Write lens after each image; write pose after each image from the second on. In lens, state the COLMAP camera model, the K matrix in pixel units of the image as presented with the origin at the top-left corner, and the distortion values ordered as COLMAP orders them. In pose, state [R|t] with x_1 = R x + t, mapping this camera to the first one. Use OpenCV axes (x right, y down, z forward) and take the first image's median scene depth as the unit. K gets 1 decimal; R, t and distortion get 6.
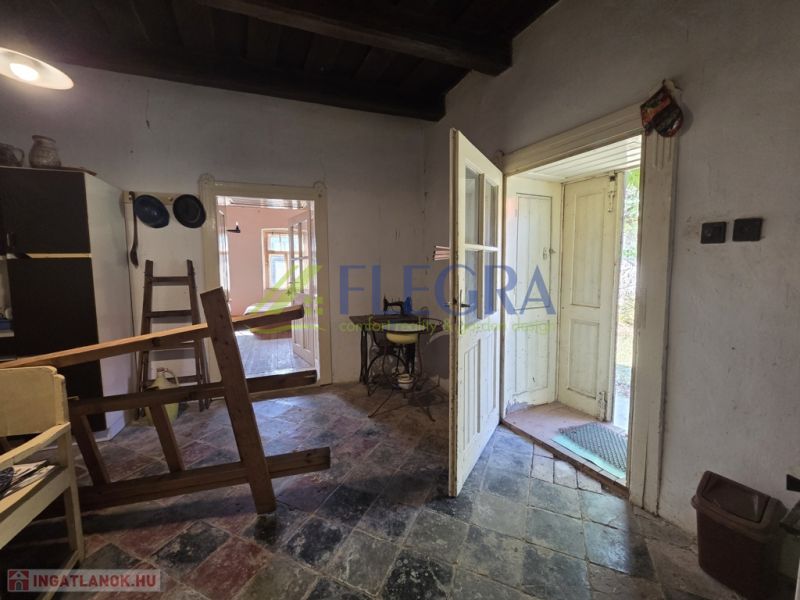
lens RADIAL K [[328.7, 0, 401.0], [0, 328.7, 288.5], [0, 0, 1]] dist [0.003294, -0.000095]
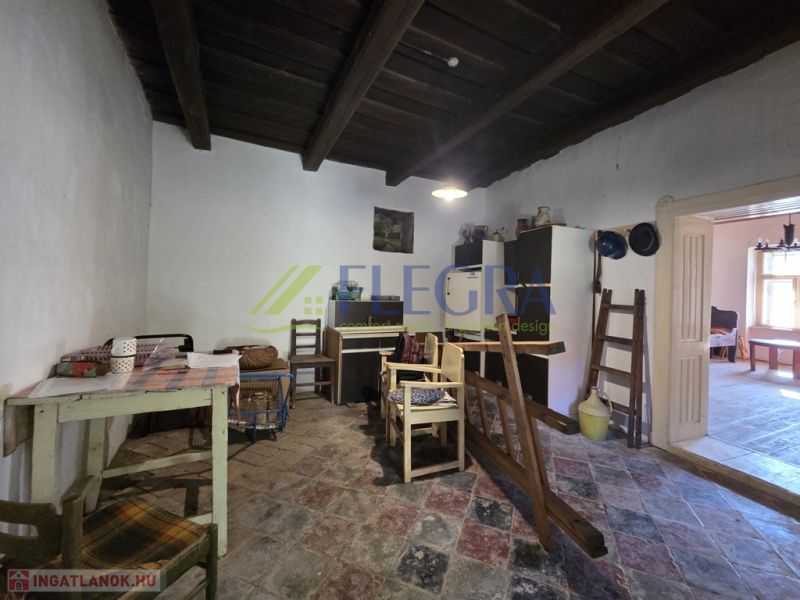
lens RADIAL K [[328.7, 0, 401.0], [0, 328.7, 288.5], [0, 0, 1]] dist [0.003294, -0.000095]
pose [[0.033203, 0.013027, -0.999364, 0.405527], [-0.091191, 0.995784, 0.009950, -0.043771], [0.995280, 0.090802, 0.034251, 0.342838]]
